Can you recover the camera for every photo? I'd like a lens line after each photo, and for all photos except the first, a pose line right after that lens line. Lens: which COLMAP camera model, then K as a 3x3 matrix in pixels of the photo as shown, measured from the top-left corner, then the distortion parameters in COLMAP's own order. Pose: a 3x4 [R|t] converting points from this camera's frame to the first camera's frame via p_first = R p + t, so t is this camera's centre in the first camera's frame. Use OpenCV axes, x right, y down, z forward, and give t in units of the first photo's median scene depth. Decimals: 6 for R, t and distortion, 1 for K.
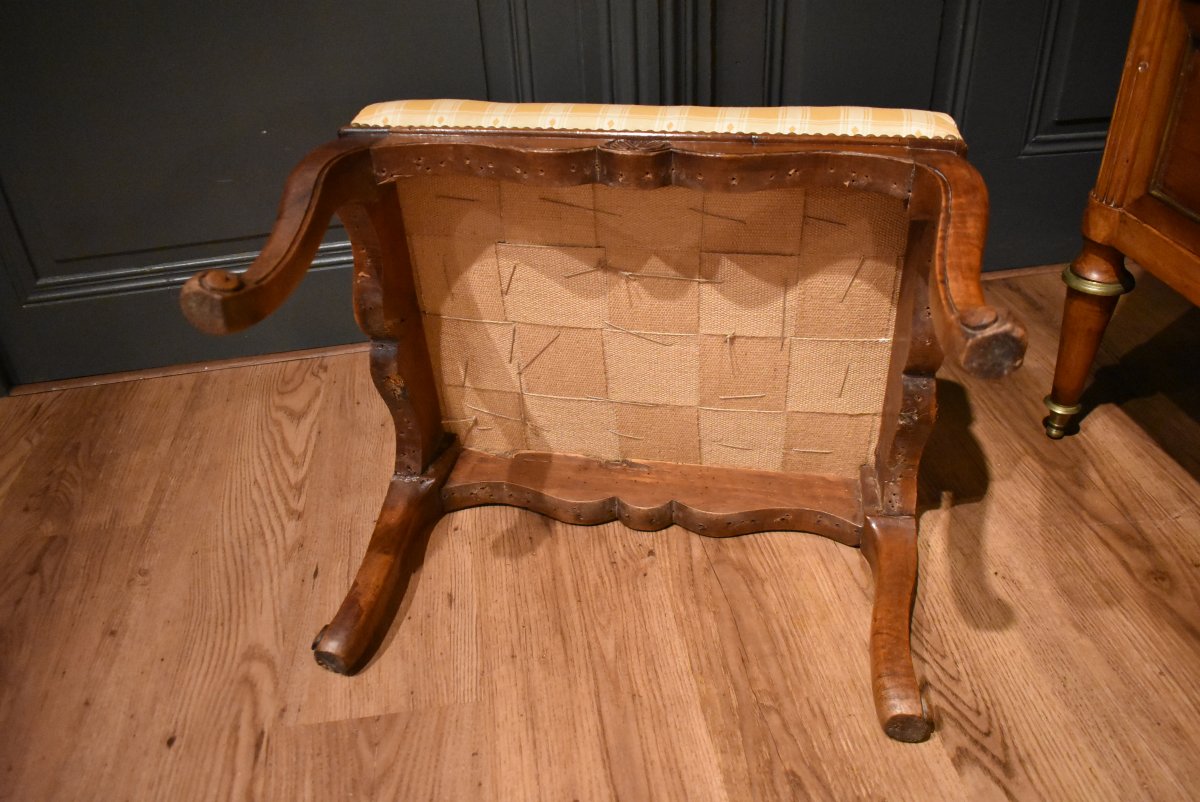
lens RADIAL K [[920.8, 0, 601.1], [0, 920.8, 388.8], [0, 0, 1]] dist [-0.096446, 0.012499]
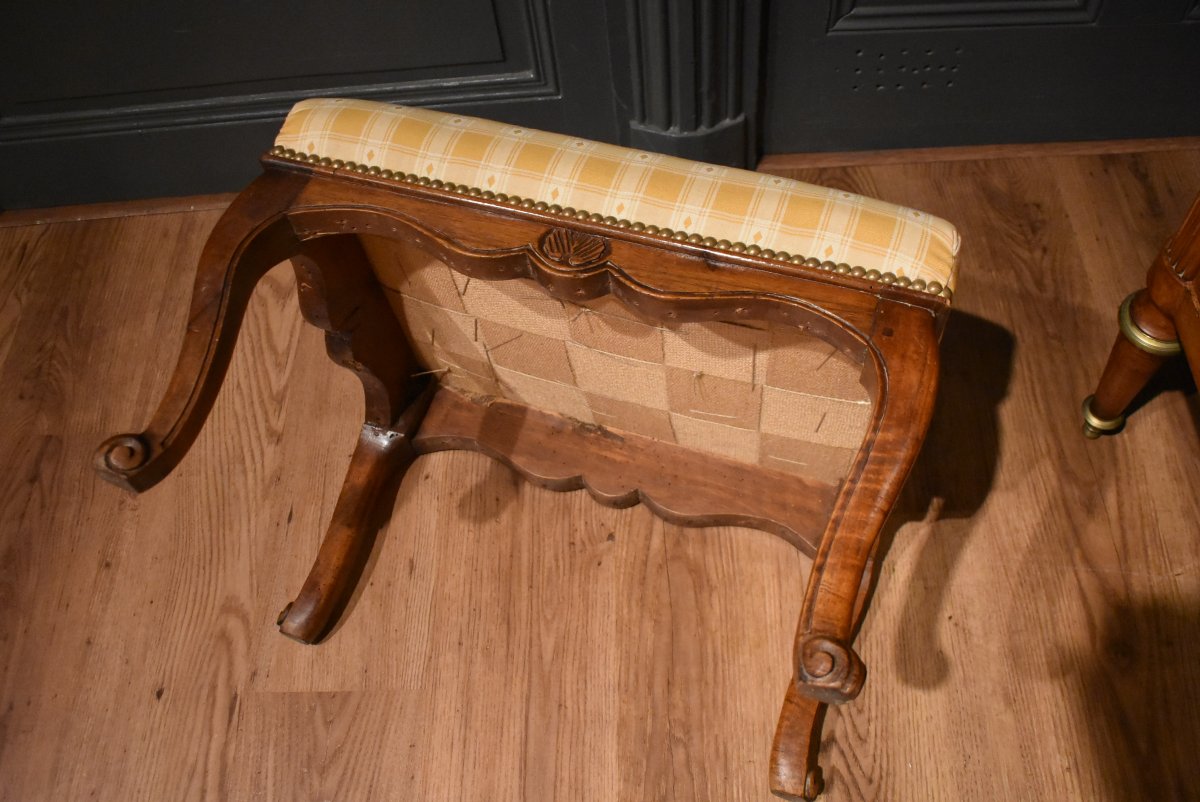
lens RADIAL K [[1087.2, 0, 606.6], [0, 1087.2, 373.3], [0, 0, 1]] dist [-0.082617, 0.000000]
pose [[0.988719, 0.105930, -0.105894, 0.170467], [-0.051300, 0.903720, 0.425040, -0.528539], [0.140723, -0.414812, 0.898959, 0.010383]]
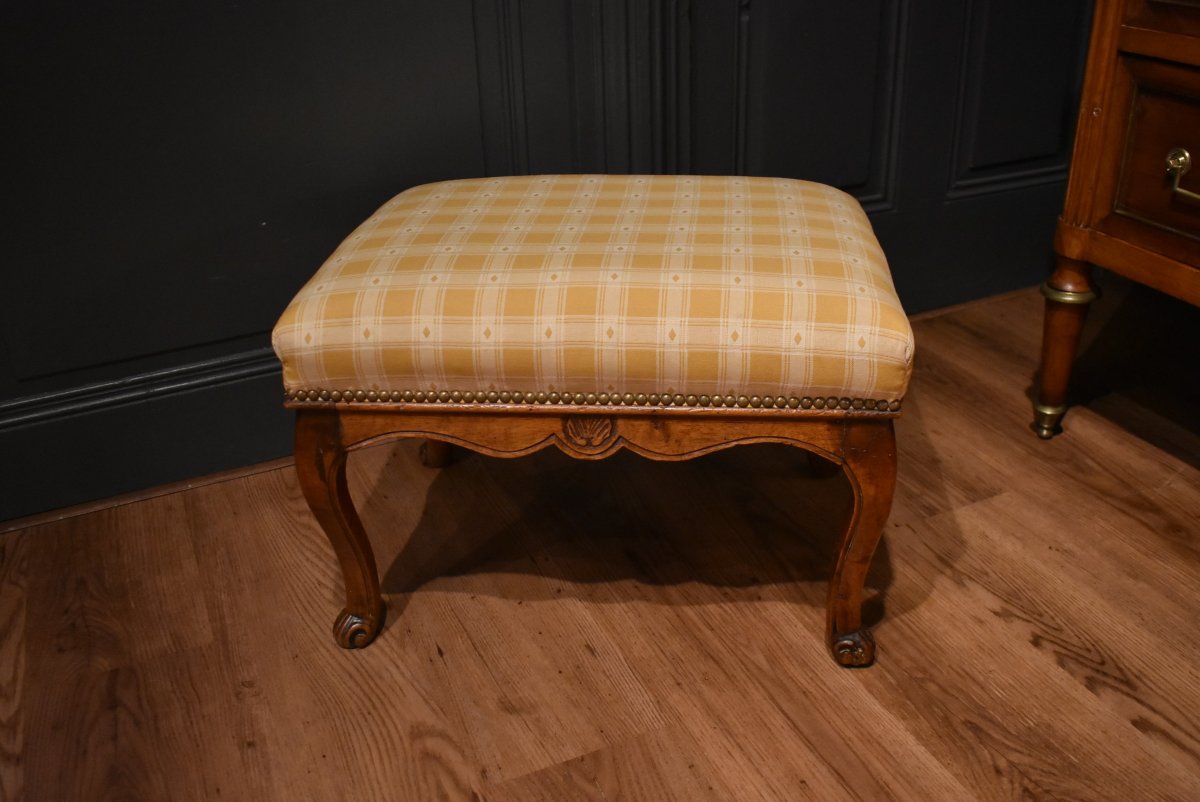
lens RADIAL K [[1087.2, 0, 598.0], [0, 1087.2, 390.4], [0, 0, 1]] dist [-0.082617, 0.000000]
pose [[0.964434, -0.104666, 0.242719, -0.435360], [0.134574, 0.984772, -0.110065, 0.083349], [-0.227503, 0.138814, 0.963832, -0.208781]]
